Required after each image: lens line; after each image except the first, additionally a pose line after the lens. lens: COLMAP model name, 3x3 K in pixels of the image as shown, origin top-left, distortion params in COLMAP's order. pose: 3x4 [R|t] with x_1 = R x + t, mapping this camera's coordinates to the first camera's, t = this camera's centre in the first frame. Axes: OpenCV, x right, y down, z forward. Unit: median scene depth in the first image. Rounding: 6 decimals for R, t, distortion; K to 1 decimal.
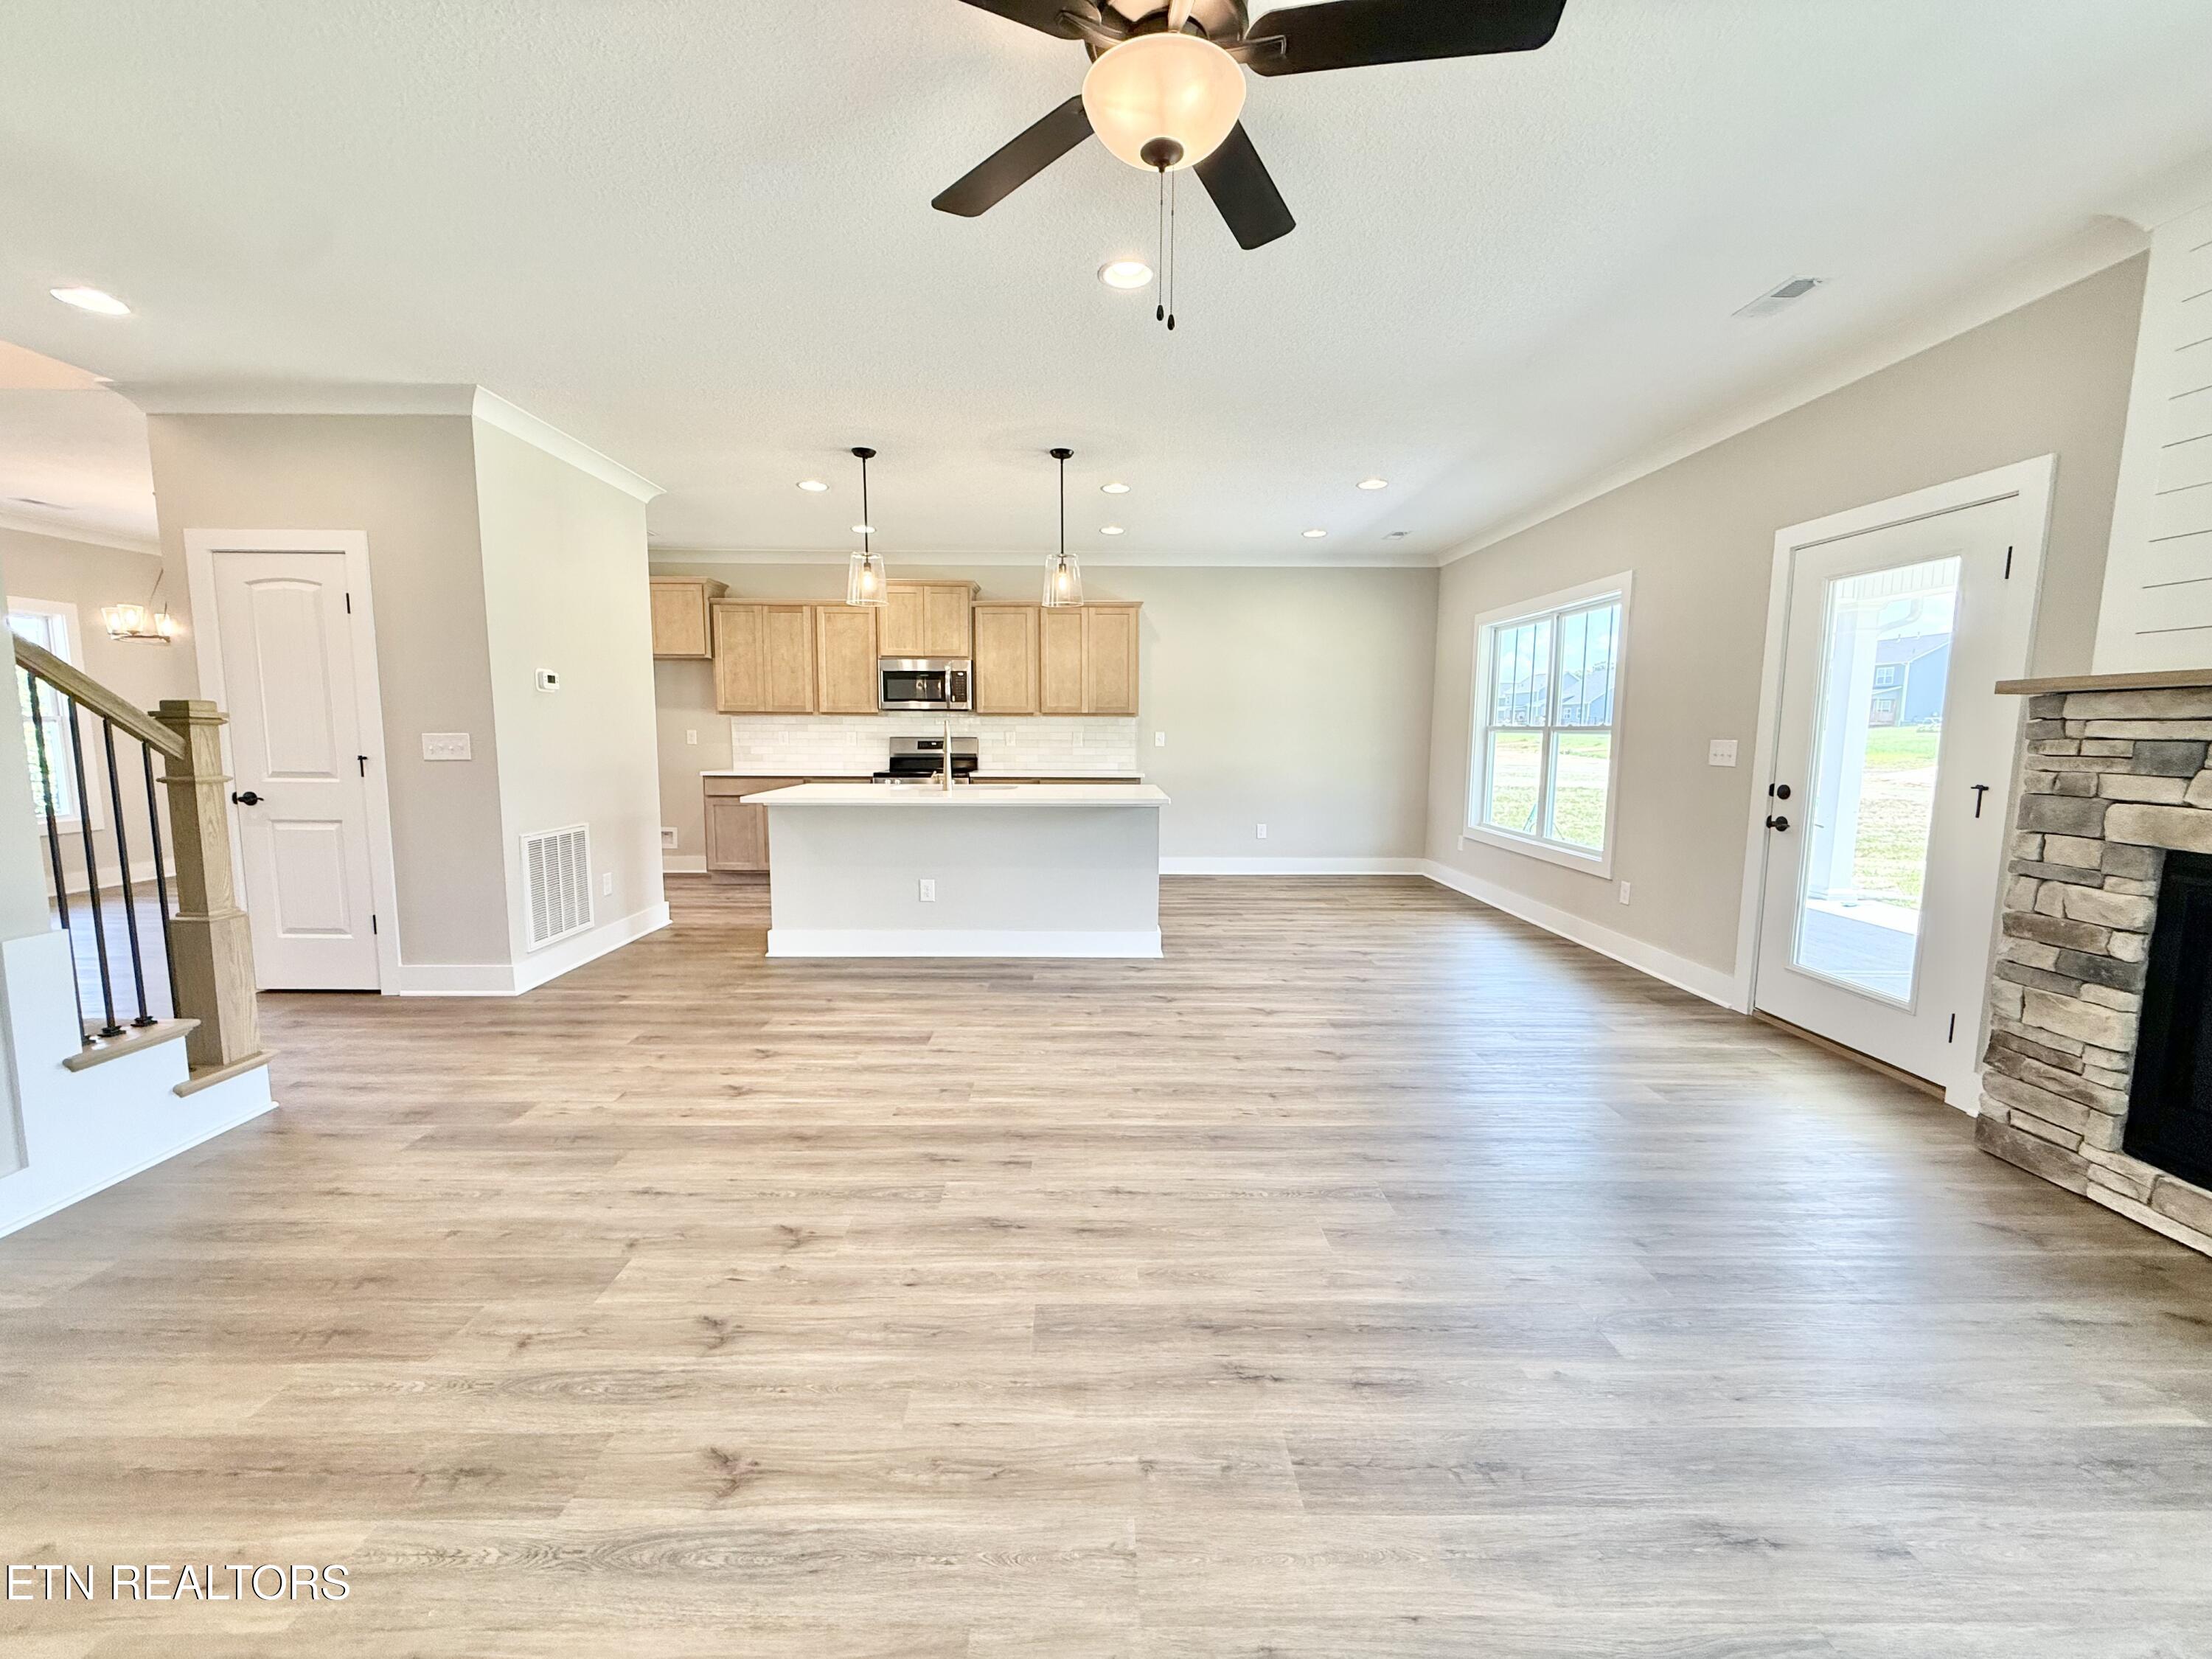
lens RADIAL K [[876.7, 0, 1098.5], [0, 876.7, 823.9], [0, 0, 1]] dist [-0.000353, -0.000050]
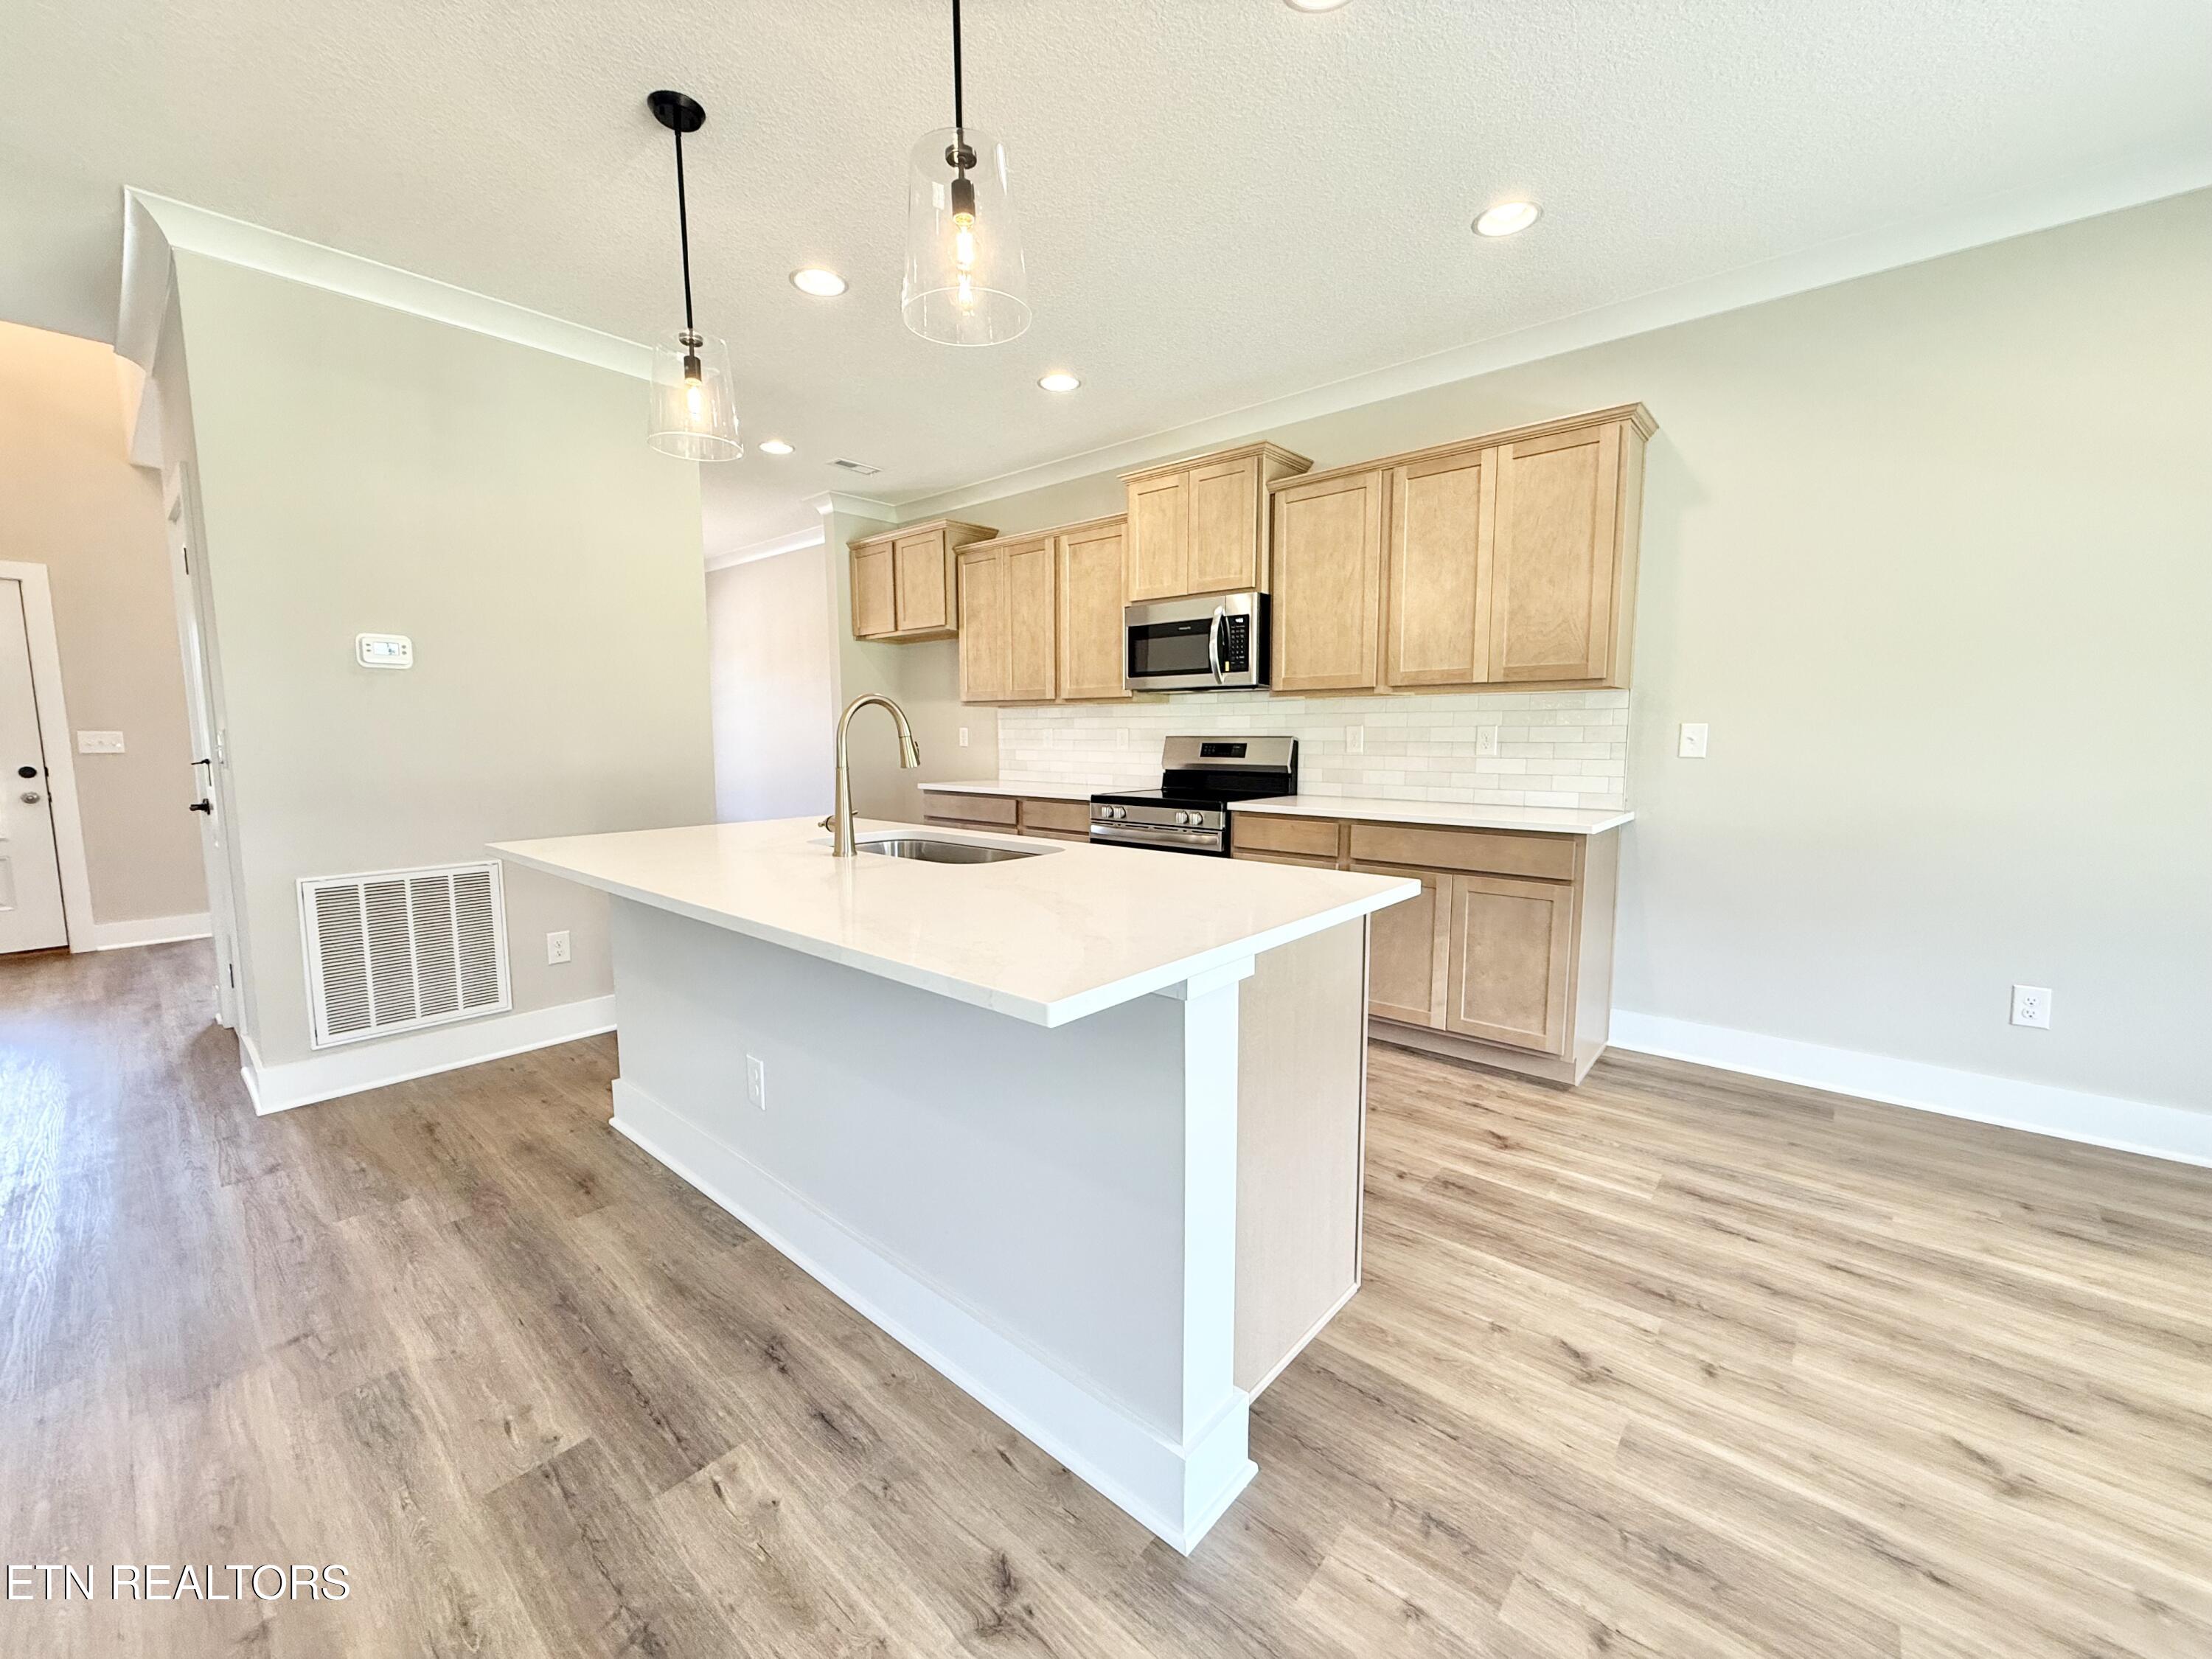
lens RADIAL K [[876.7, 0, 1099.4], [0, 876.7, 827.7], [0, 0, 1]] dist [-0.000353, -0.000050]
pose [[0.743438, 0.066013, -0.665538, 0.202355], [-0.065951, 0.997503, 0.025269, -0.067765], [0.665545, 0.025107, 0.745936, 0.726528]]
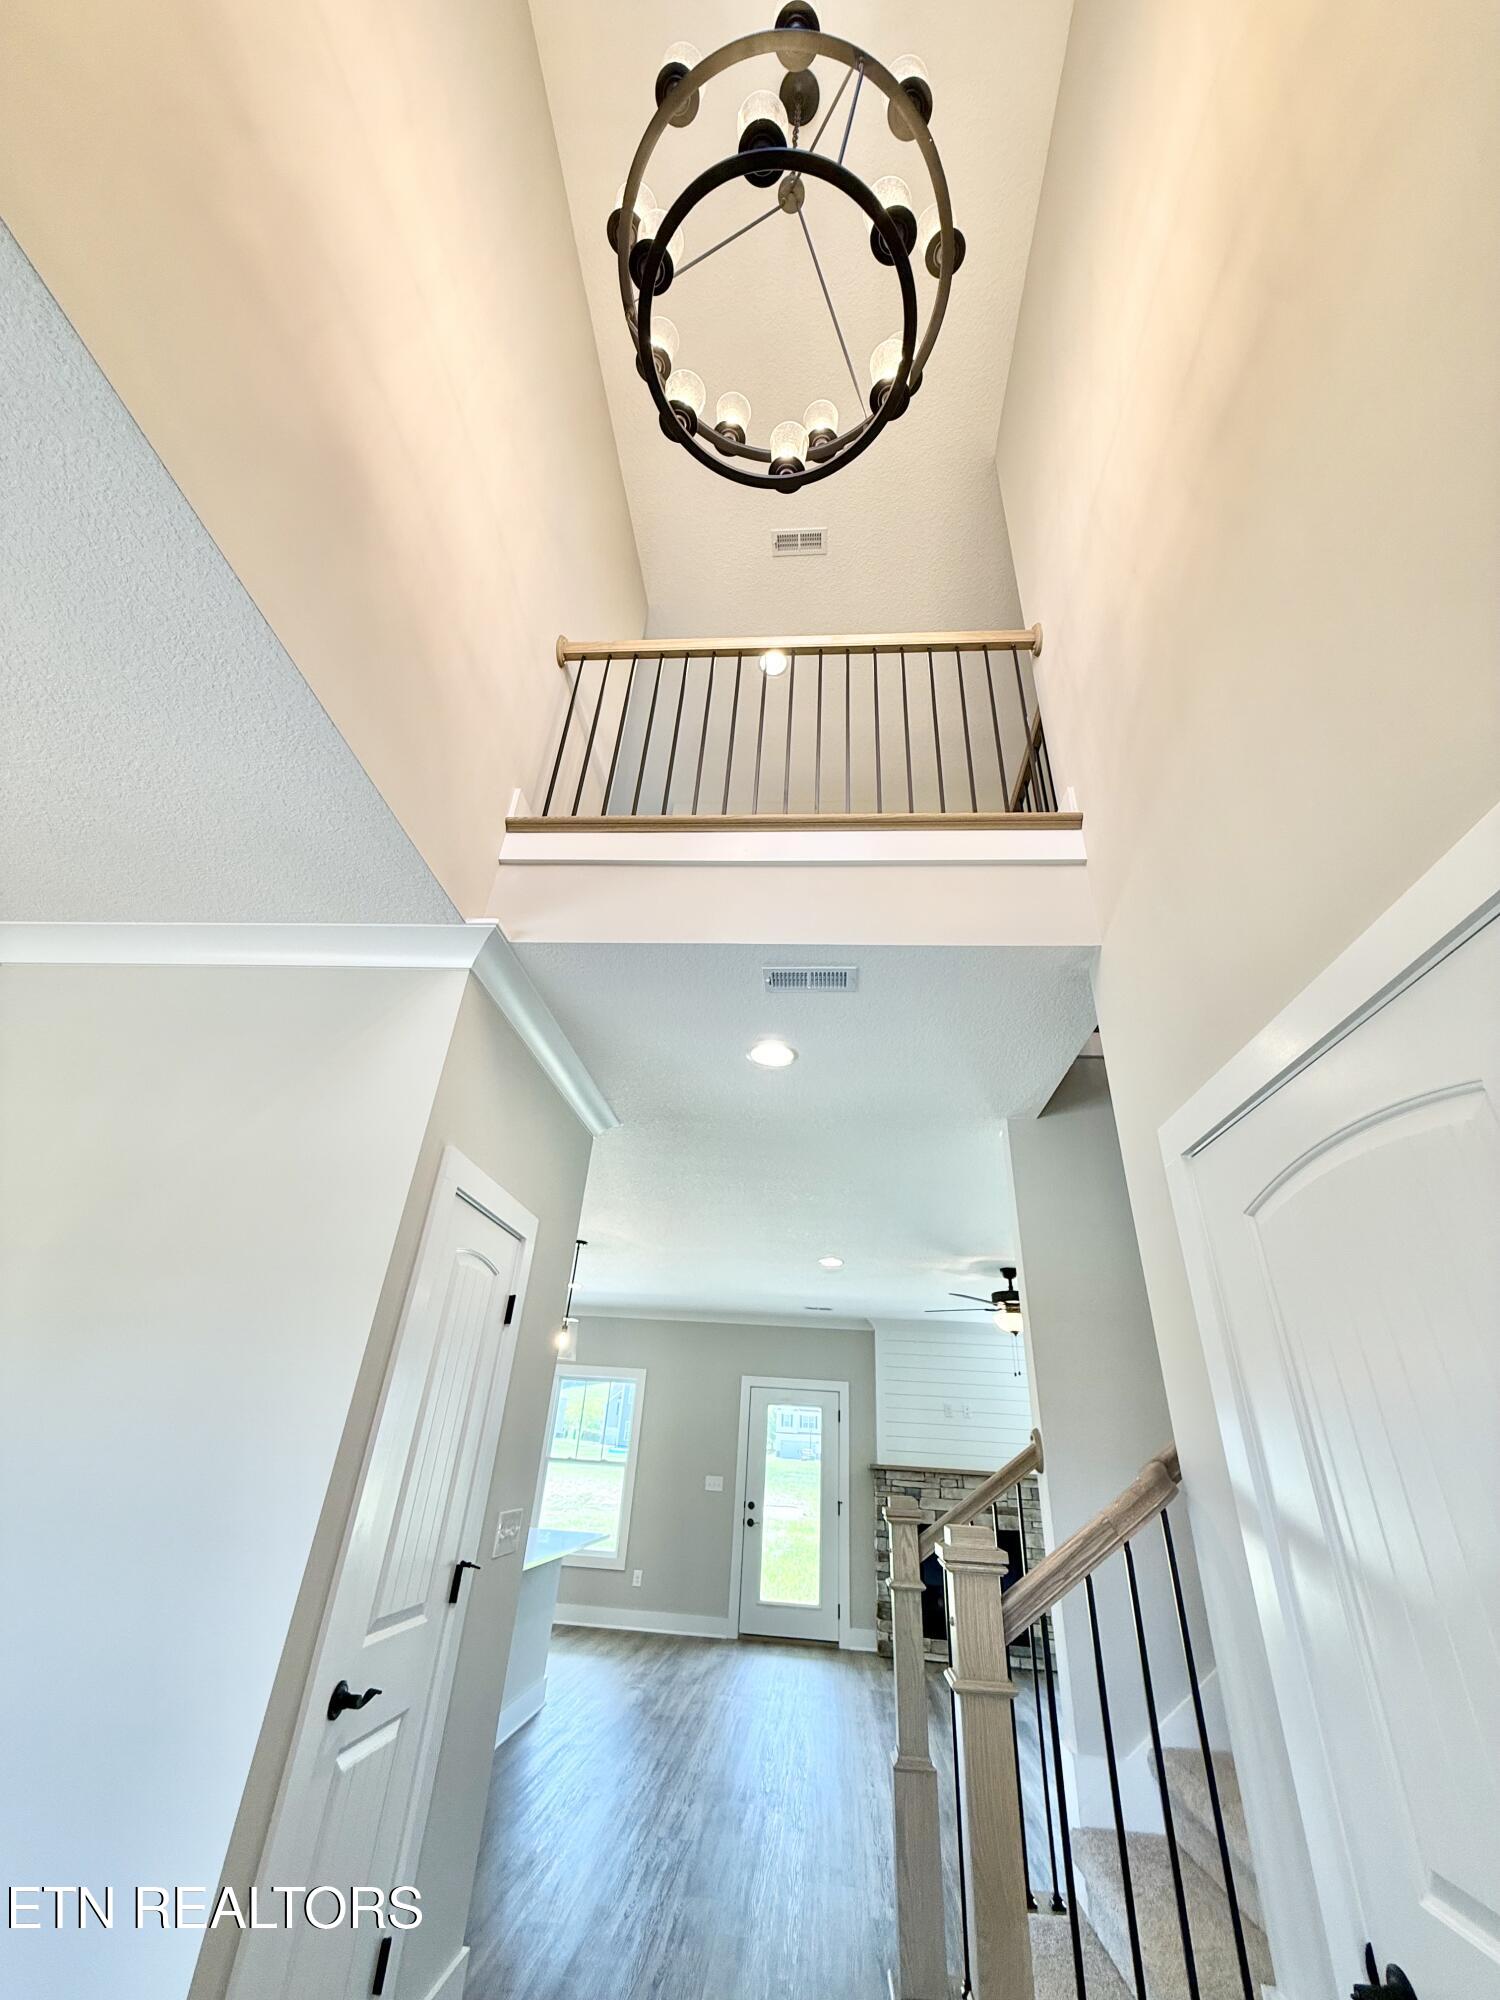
lens RADIAL K [[792.6, 0, 749.9], [0, 792.6, 989.1], [0, 0, 1]] dist [-0.000353, -0.000050]
pose [[0.090290, 0.504085, 0.858922, -1.165350], [0.052673, 0.858820, -0.509562, -0.098979], [-0.994522, 0.091251, 0.050991, 0.559118]]
